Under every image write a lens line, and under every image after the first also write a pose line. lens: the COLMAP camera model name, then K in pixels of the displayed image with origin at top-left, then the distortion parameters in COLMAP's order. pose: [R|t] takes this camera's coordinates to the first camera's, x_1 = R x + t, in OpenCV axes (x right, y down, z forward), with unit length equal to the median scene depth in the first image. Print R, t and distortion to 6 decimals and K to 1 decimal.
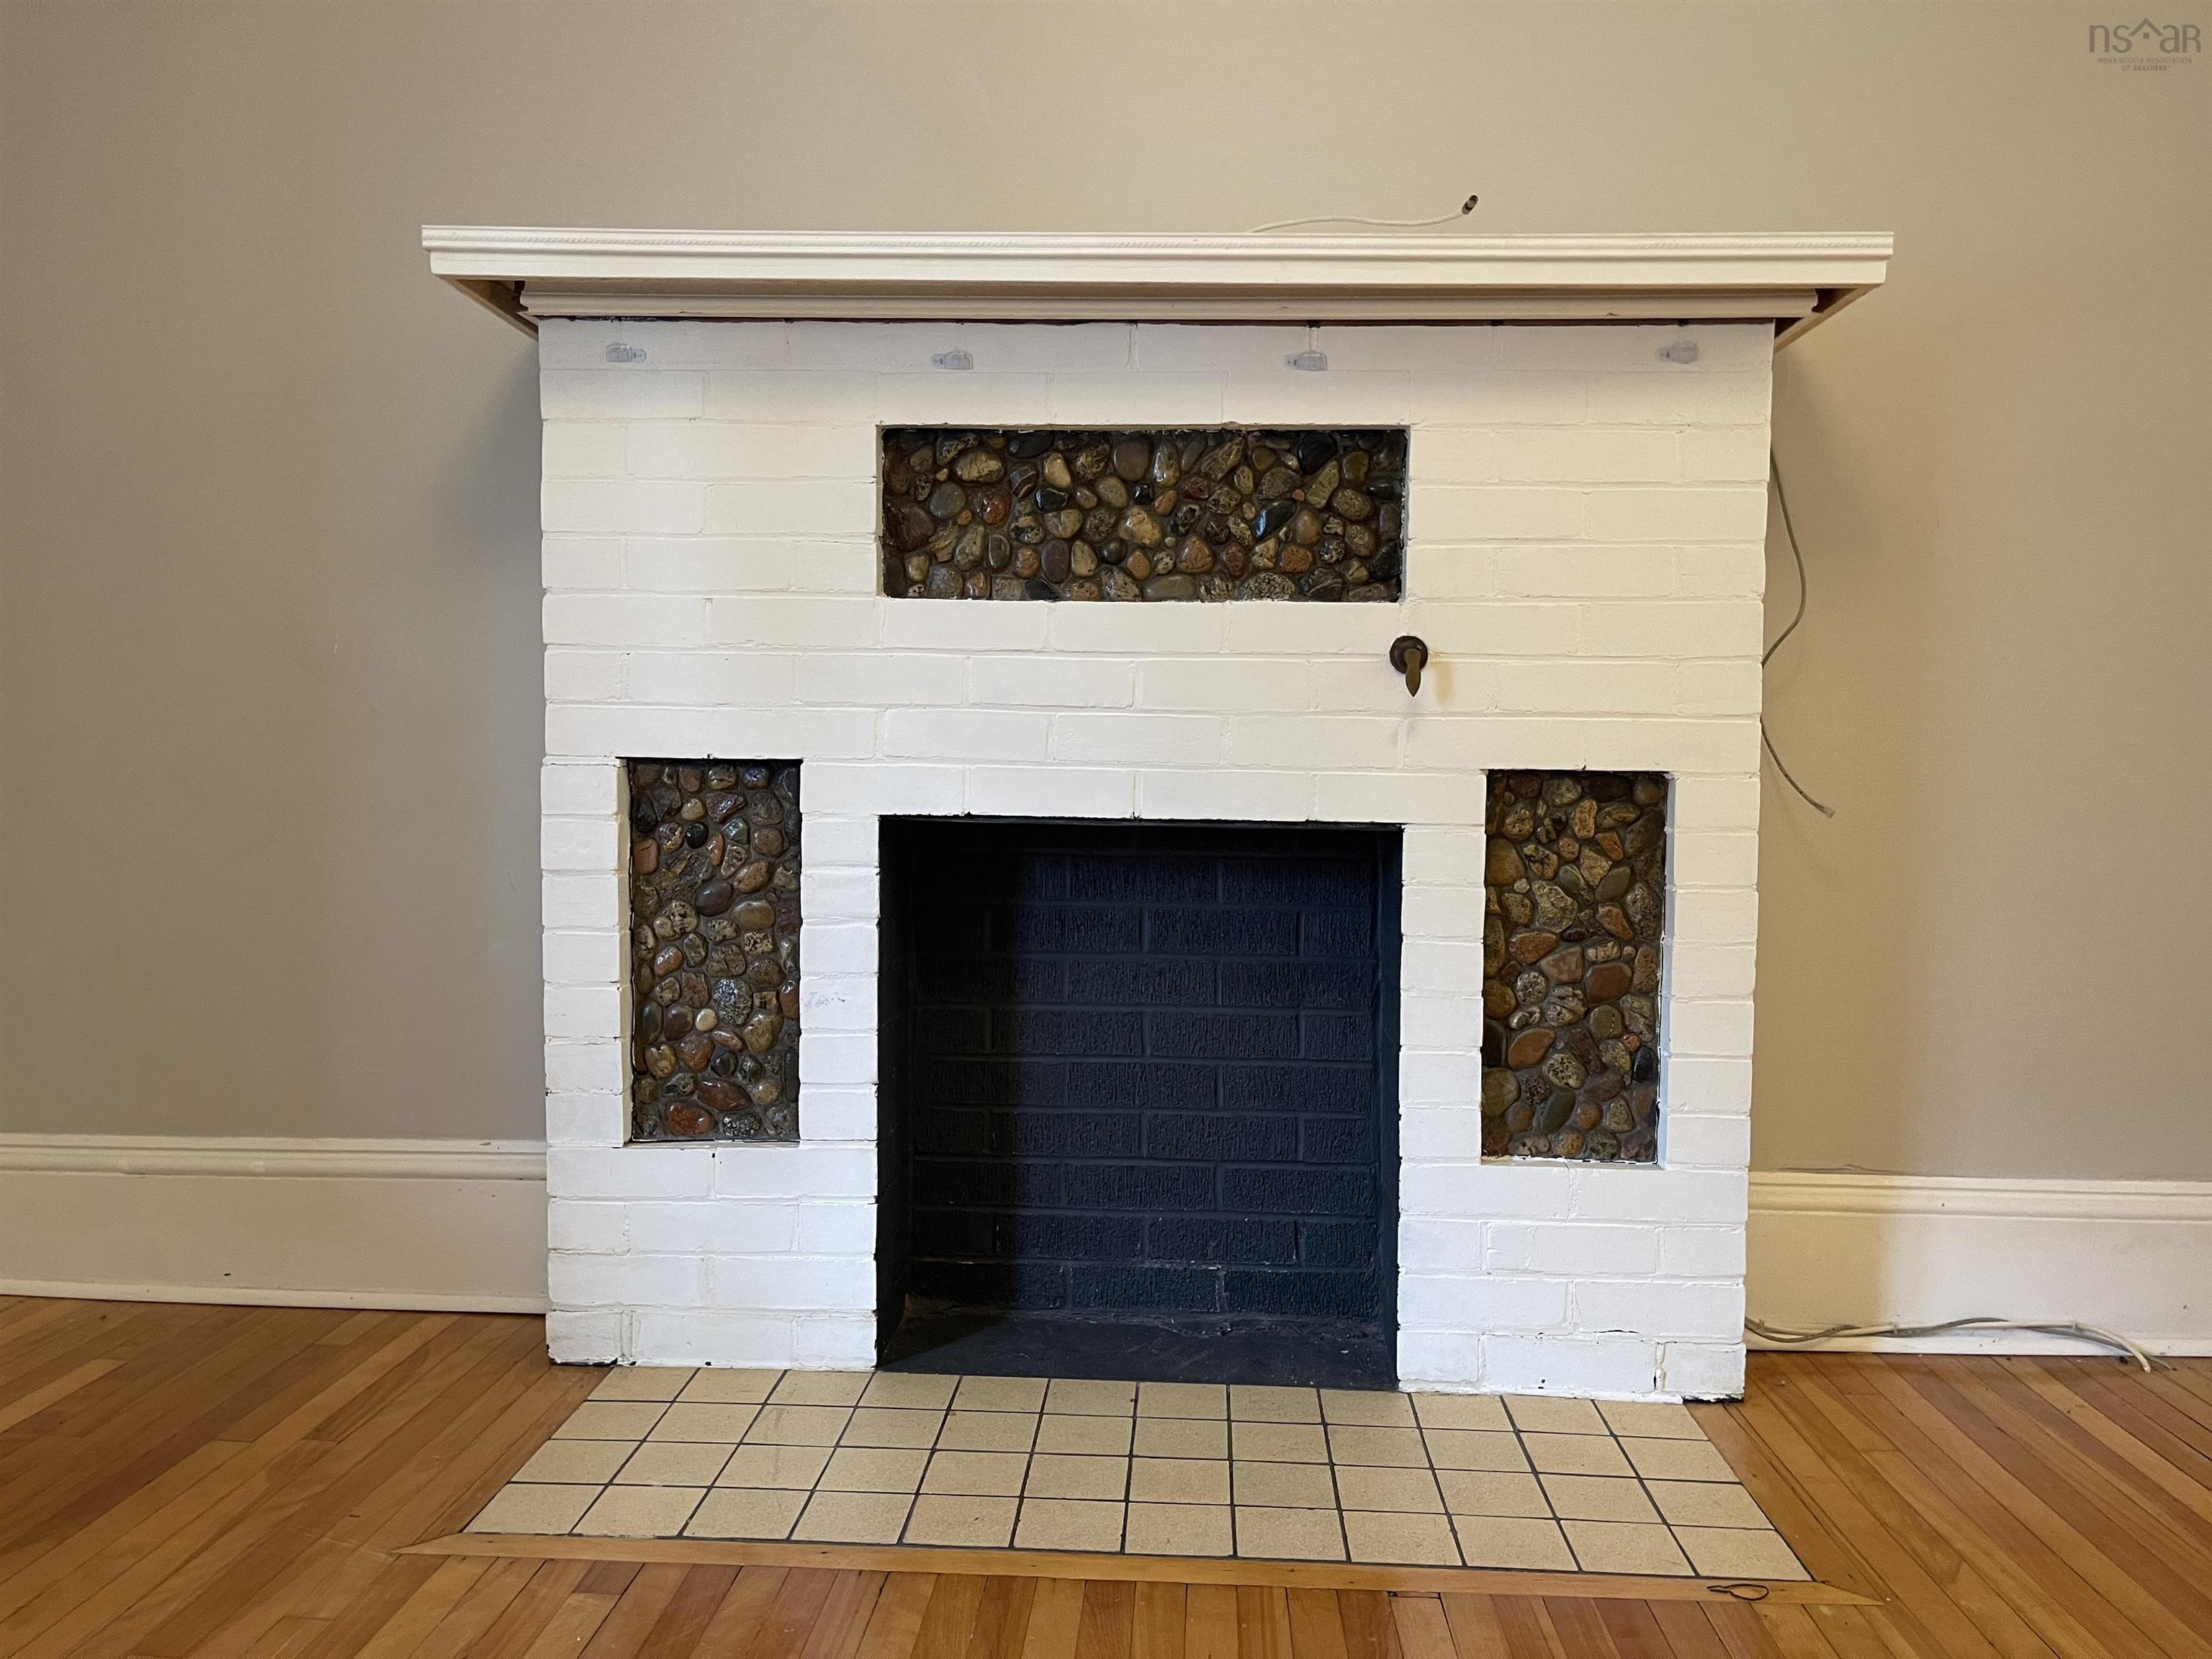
lens RADIAL K [[1680.4, 0, 1100.8], [0, 1680.4, 840.7], [0, 0, 1]] dist [0.020063, -0.019111]
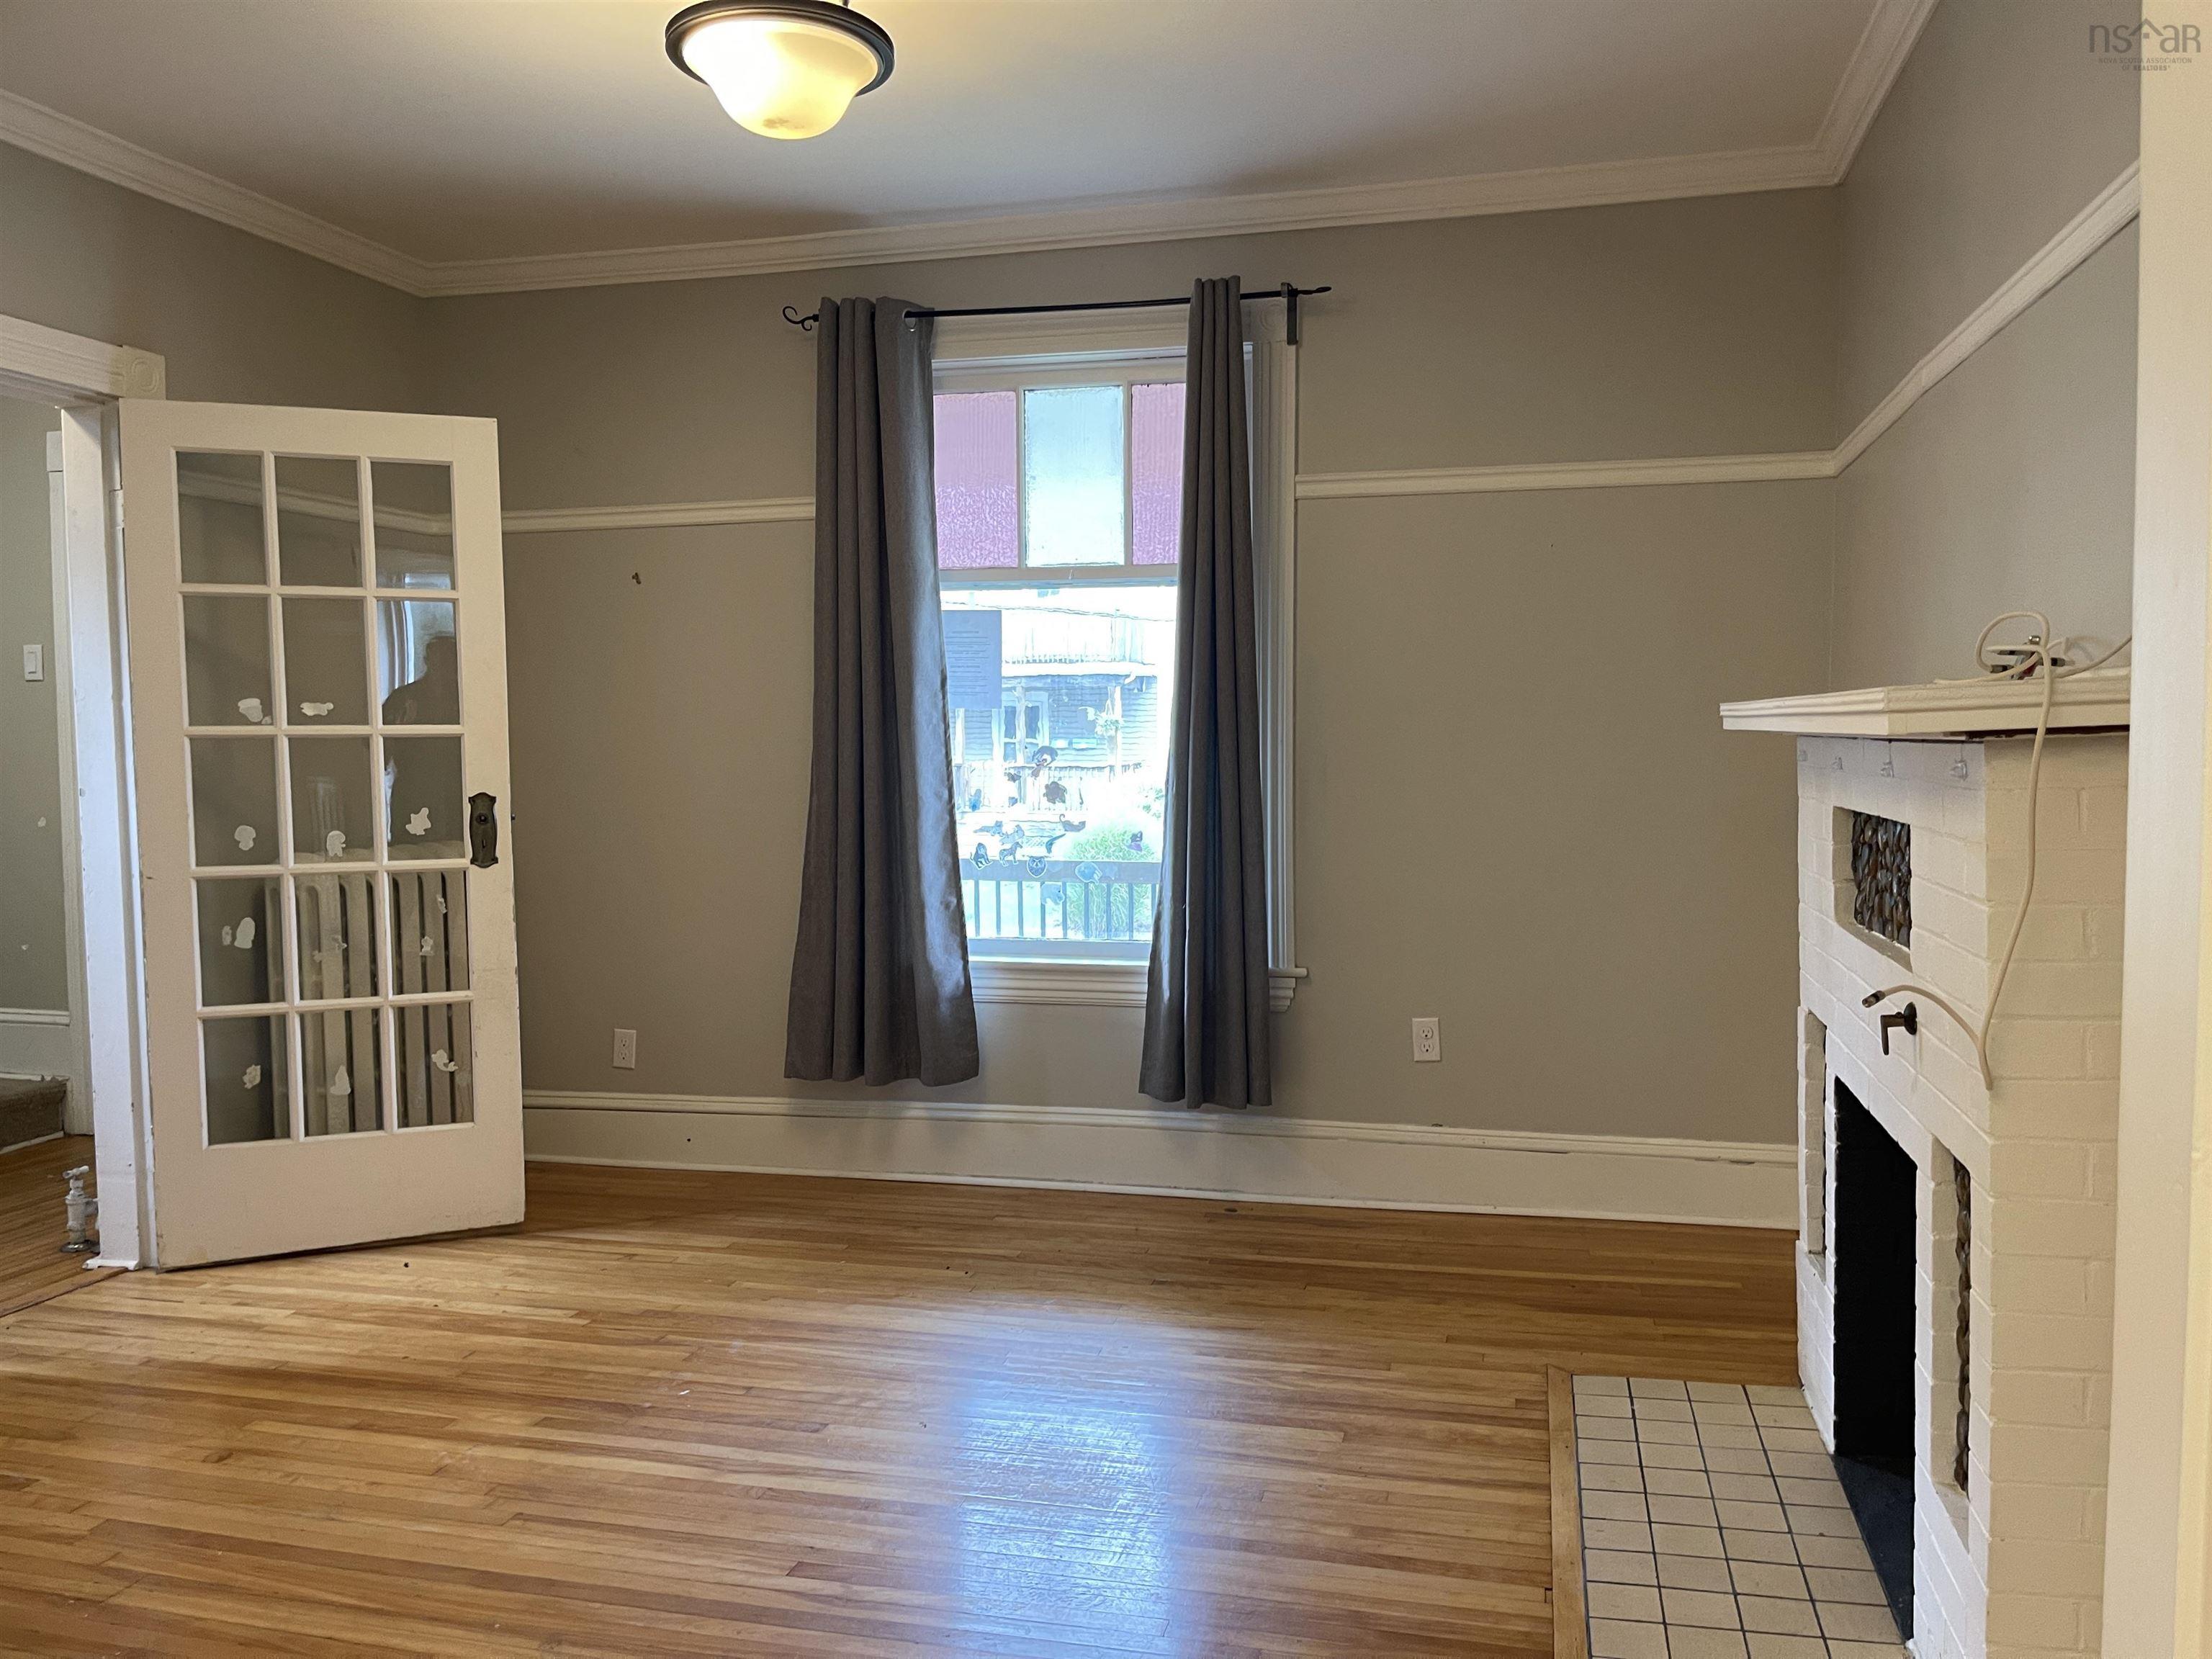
lens RADIAL K [[1680.4, 0, 1121.3], [0, 1680.4, 832.7], [0, 0, 1]] dist [0.020063, -0.019111]
pose [[-0.190611, 0.043168, -0.980716, 1.398366], [-0.024270, 0.998520, 0.048669, -0.278237], [0.981365, 0.033079, -0.189282, 0.663551]]
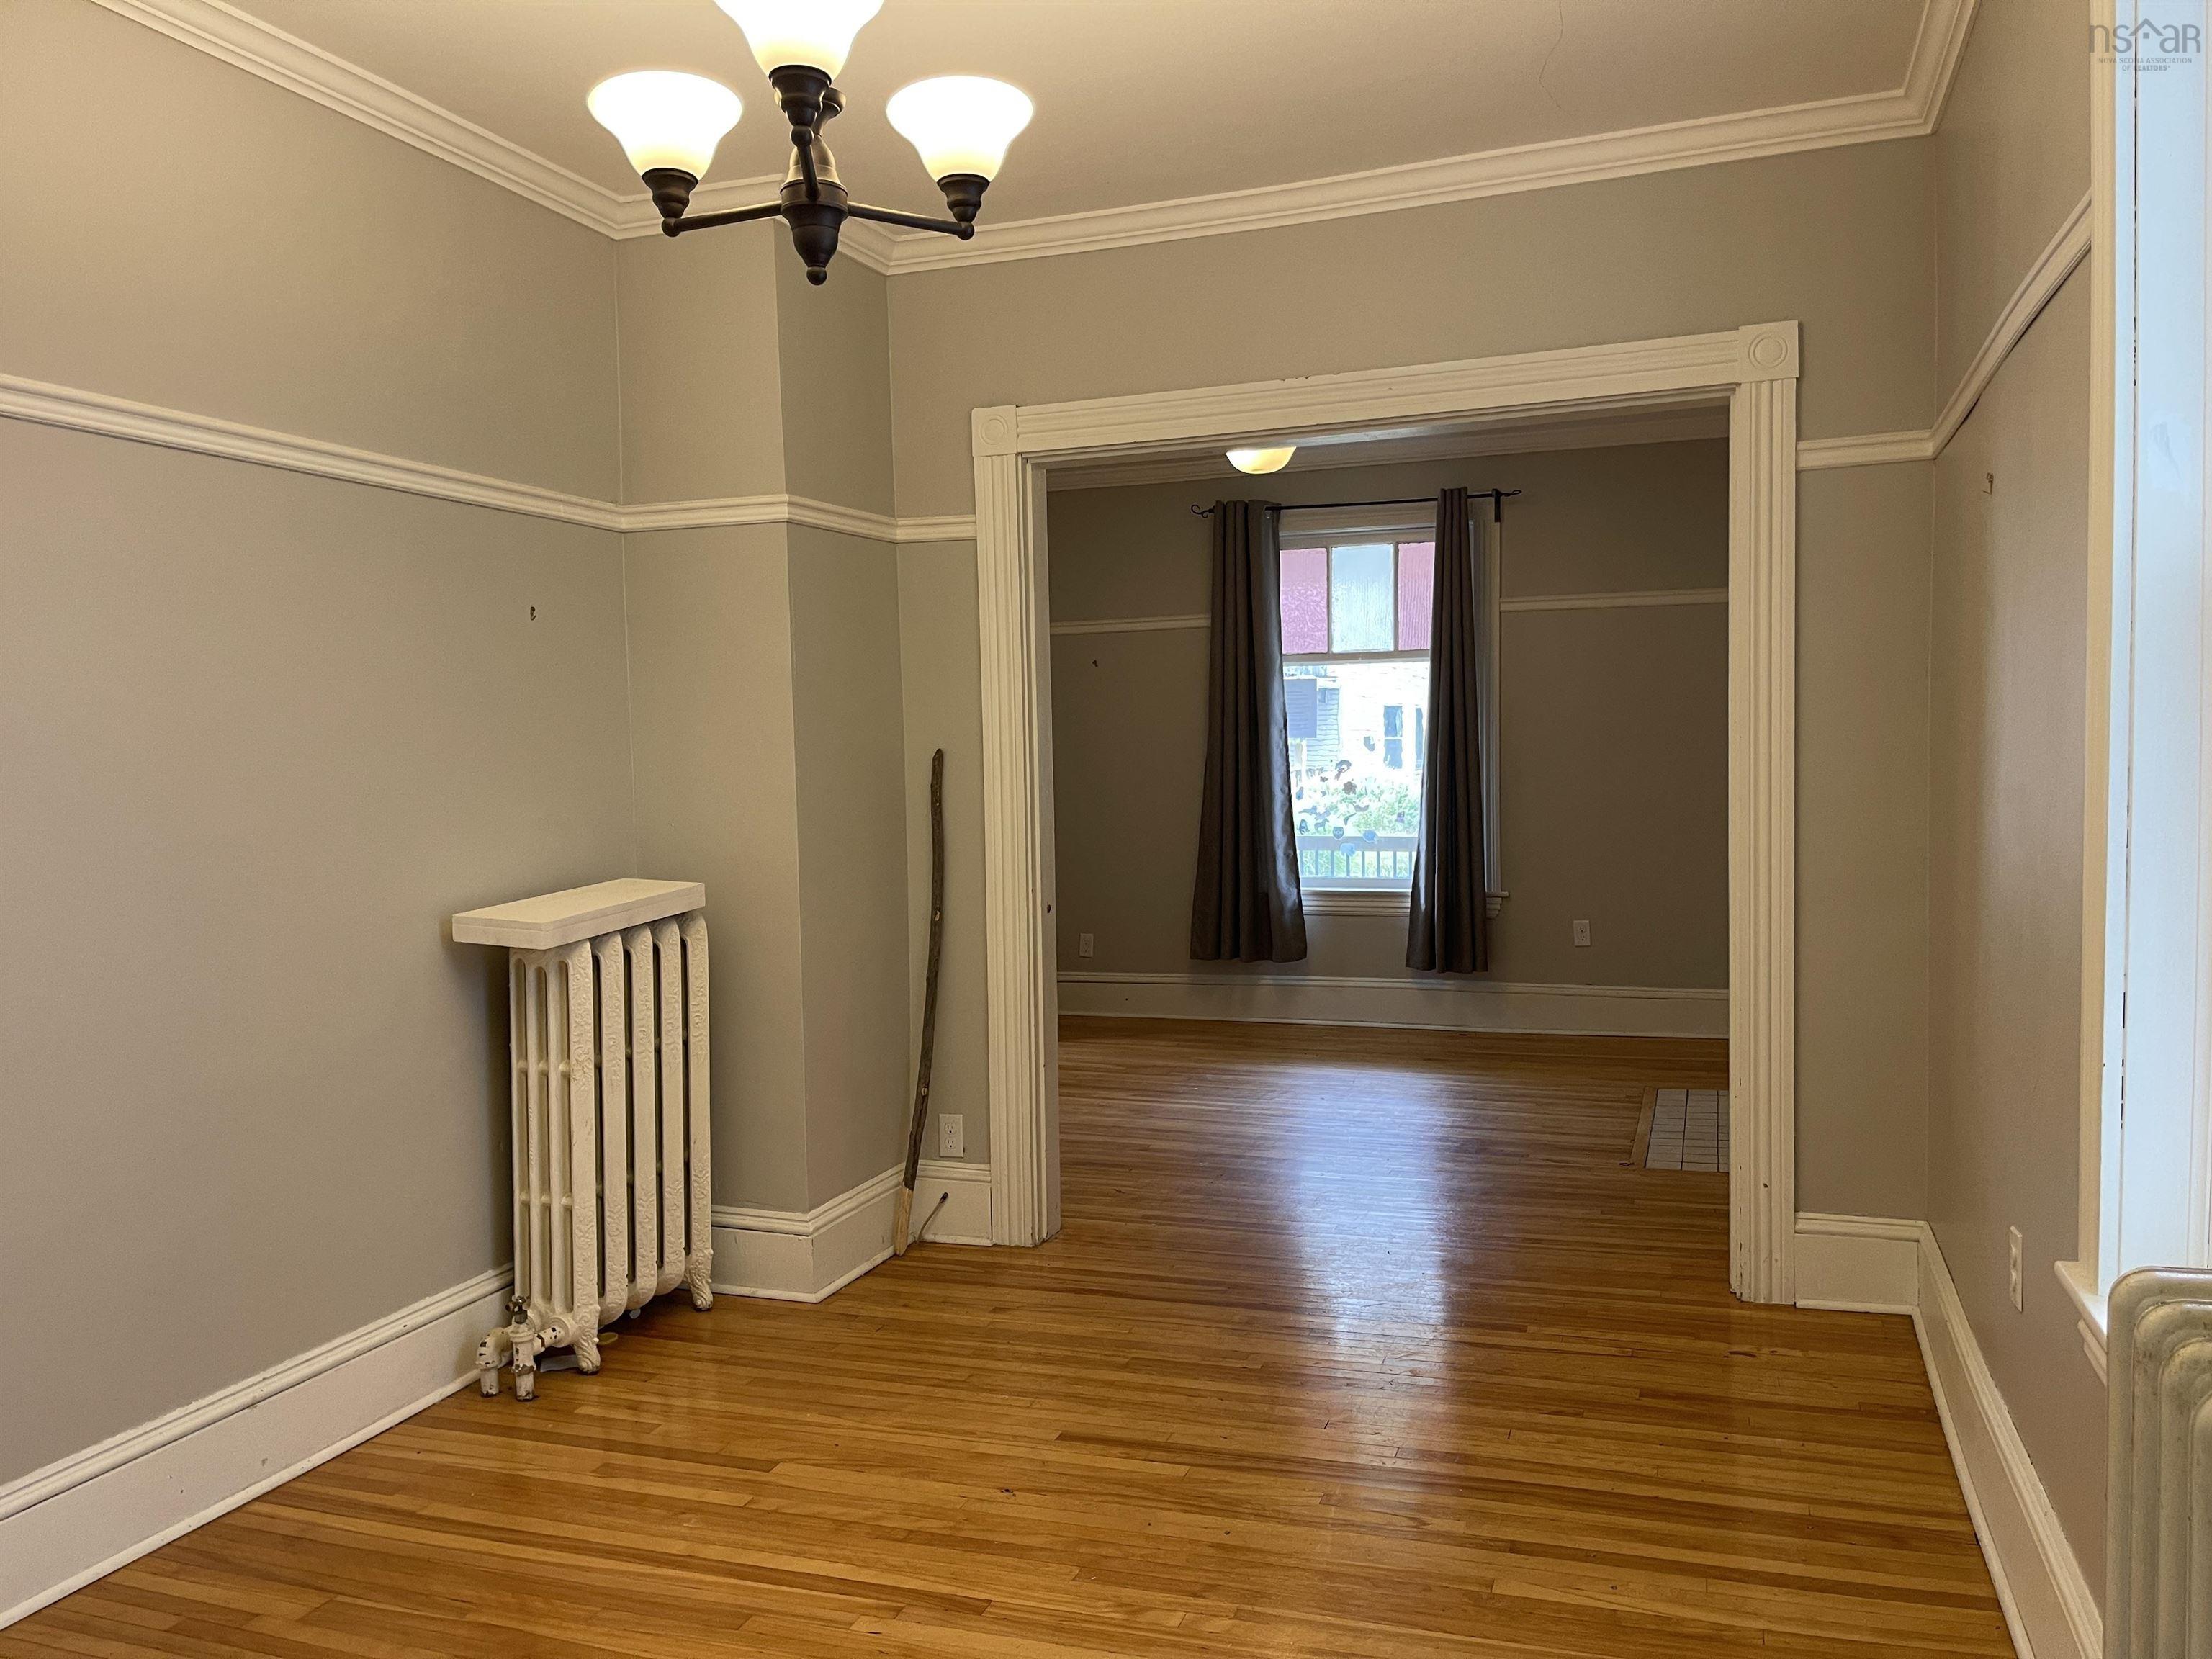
lens RADIAL K [[1680.4, 0, 1097.3], [0, 1680.4, 829.6], [0, 0, 1]] dist [0.020063, -0.019111]
pose [[-0.298145, 0.038107, -0.953760, 2.993867], [-0.013572, 0.998932, 0.044155, -0.285412], [0.954424, 0.026109, -0.297310, 0.724275]]
